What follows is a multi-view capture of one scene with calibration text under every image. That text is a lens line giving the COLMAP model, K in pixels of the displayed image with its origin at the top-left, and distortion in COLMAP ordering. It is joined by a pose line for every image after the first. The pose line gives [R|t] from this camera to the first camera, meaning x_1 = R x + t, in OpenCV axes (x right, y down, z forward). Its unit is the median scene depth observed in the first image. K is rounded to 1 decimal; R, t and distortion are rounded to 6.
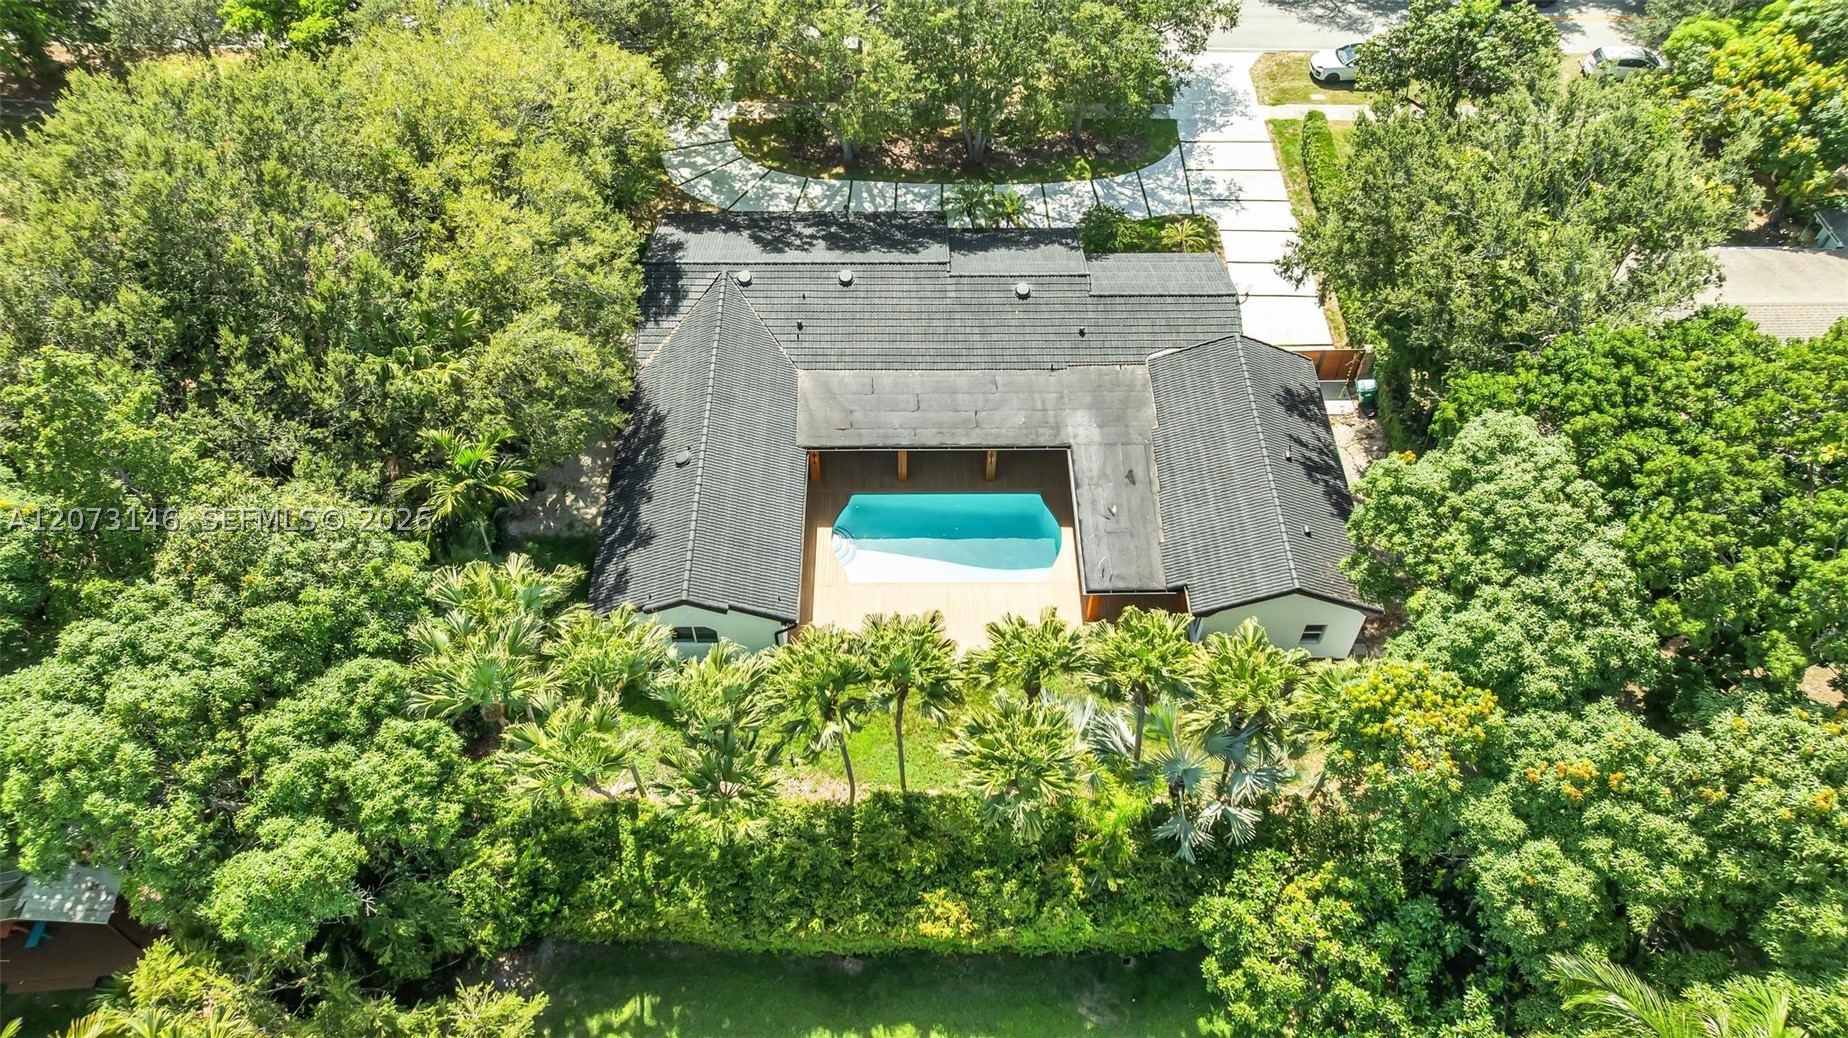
lens RADIAL K [[1295.1, 0, 929.9], [0, 1295.1, 507.8], [0, 0, 1]] dist [-0.024861, 0.010747]
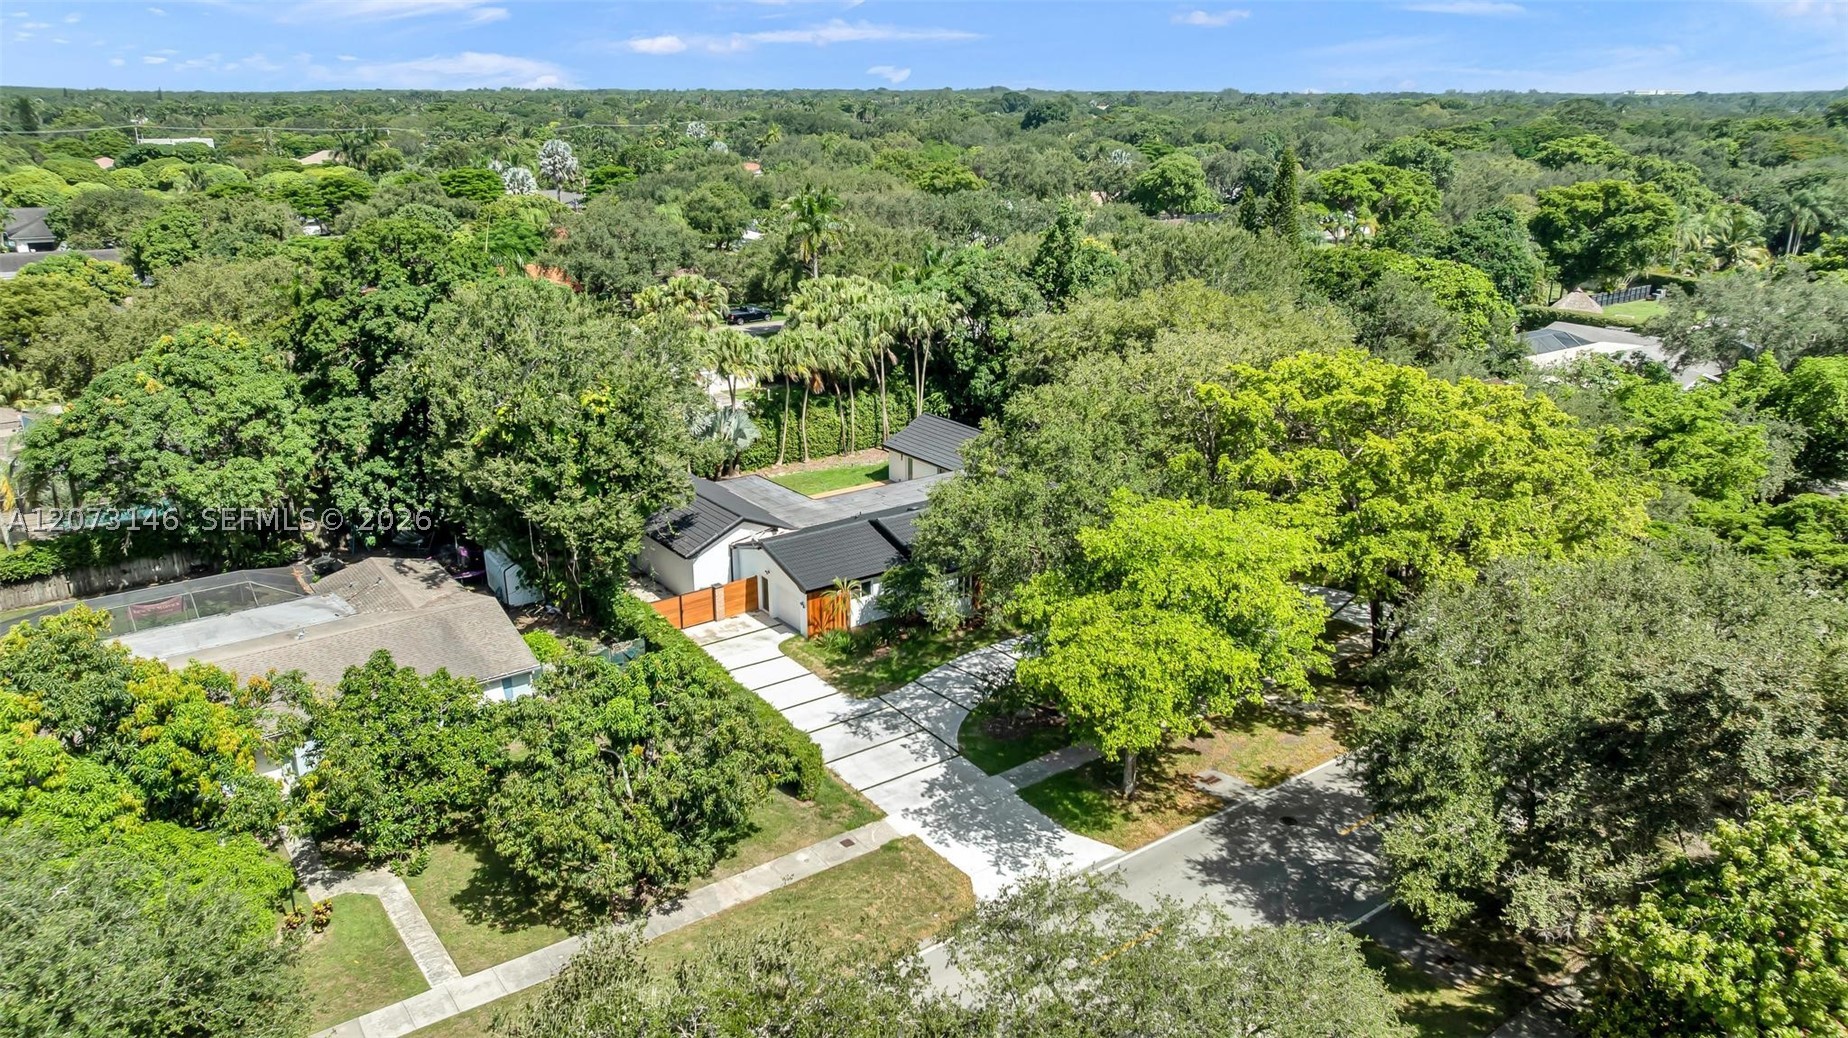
lens RADIAL K [[1295.1, 0, 934.4], [0, 1295.1, 527.1], [0, 0, 1]] dist [-0.024861, 0.010747]
pose [[-0.811856, 0.175341, -0.556907, 0.817561], [-0.458431, 0.399253, 0.794002, -1.260075], [0.361568, 0.899918, -0.243754, 1.429521]]
